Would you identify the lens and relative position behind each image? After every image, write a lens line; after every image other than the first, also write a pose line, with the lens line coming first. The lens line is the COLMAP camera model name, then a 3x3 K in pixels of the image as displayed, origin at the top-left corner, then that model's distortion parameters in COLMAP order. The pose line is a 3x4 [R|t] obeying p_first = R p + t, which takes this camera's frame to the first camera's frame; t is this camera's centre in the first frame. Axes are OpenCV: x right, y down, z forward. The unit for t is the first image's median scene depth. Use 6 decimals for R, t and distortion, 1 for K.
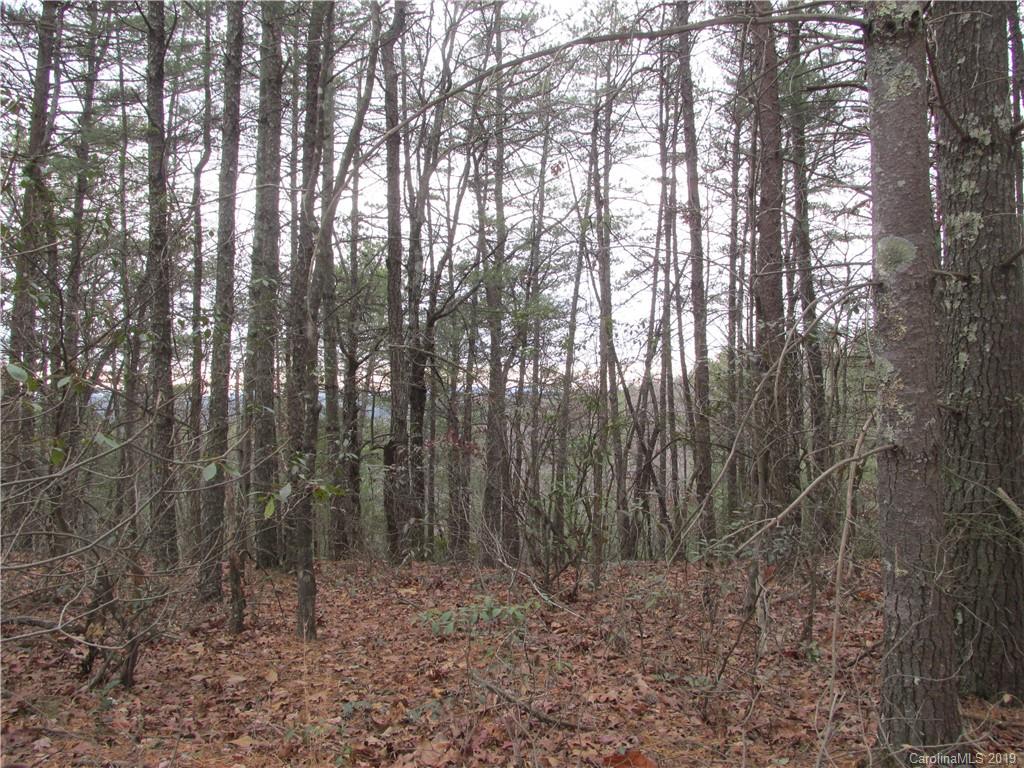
lens RADIAL K [[827.2, 0, 512.1], [0, 827.2, 382.8], [0, 0, 1]] dist [-0.055353, 0.008188]
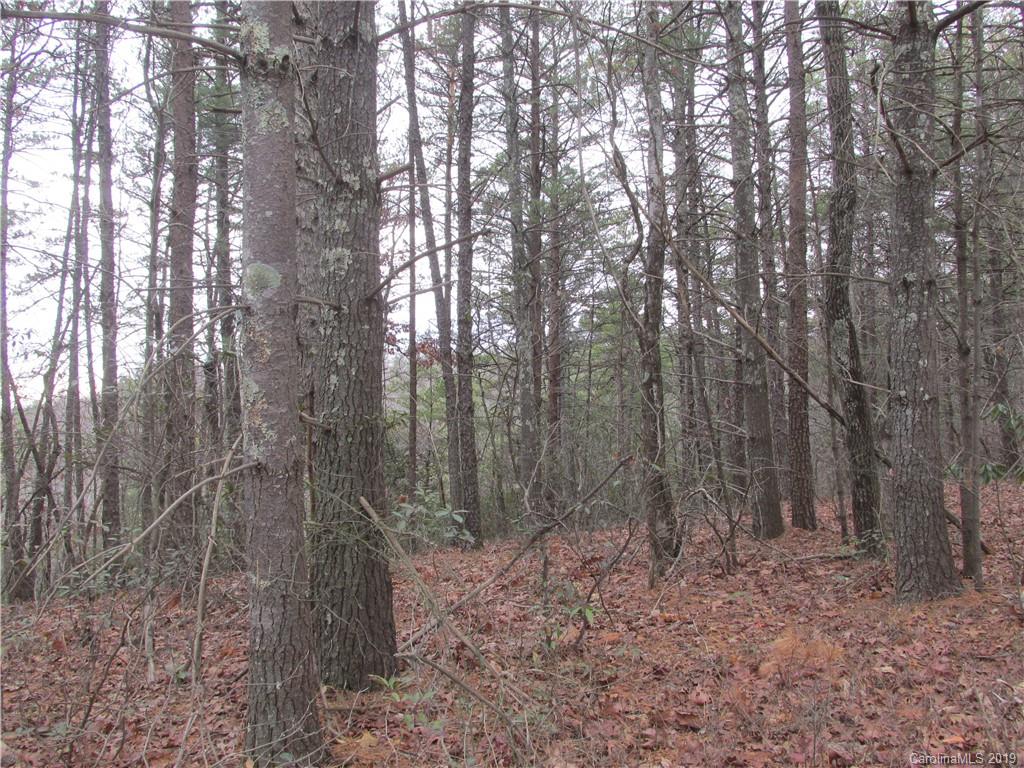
lens RADIAL K [[827.2, 0, 510.9], [0, 827.2, 381.0], [0, 0, 1]] dist [-0.055353, 0.008188]
pose [[0.782651, 0.019306, 0.622161, 0.009094], [-0.004163, 0.999659, -0.025783, -0.000272], [-0.622446, 0.017589, 0.782465, -0.003462]]
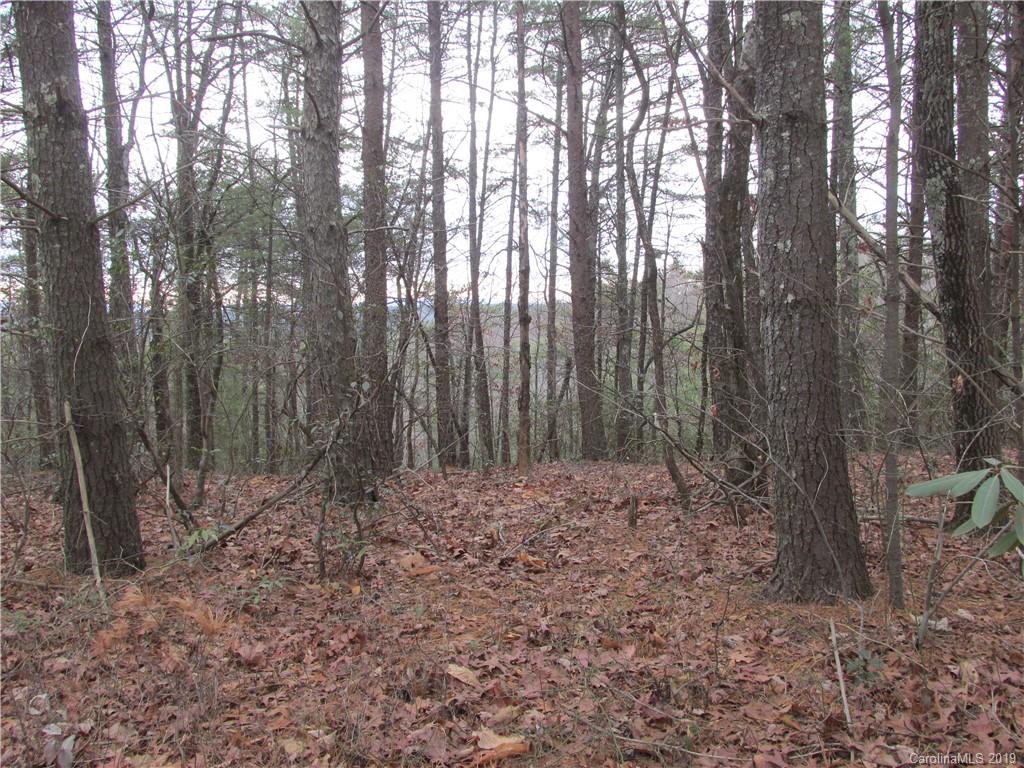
lens RADIAL K [[827.2, 0, 512.3], [0, 827.2, 378.0], [0, 0, 1]] dist [-0.055353, 0.008188]
pose [[0.996832, -0.019608, 0.077077, 0.211464], [0.011888, 0.994979, 0.099370, -0.003790], [-0.078638, -0.098139, 0.992061, -0.049177]]
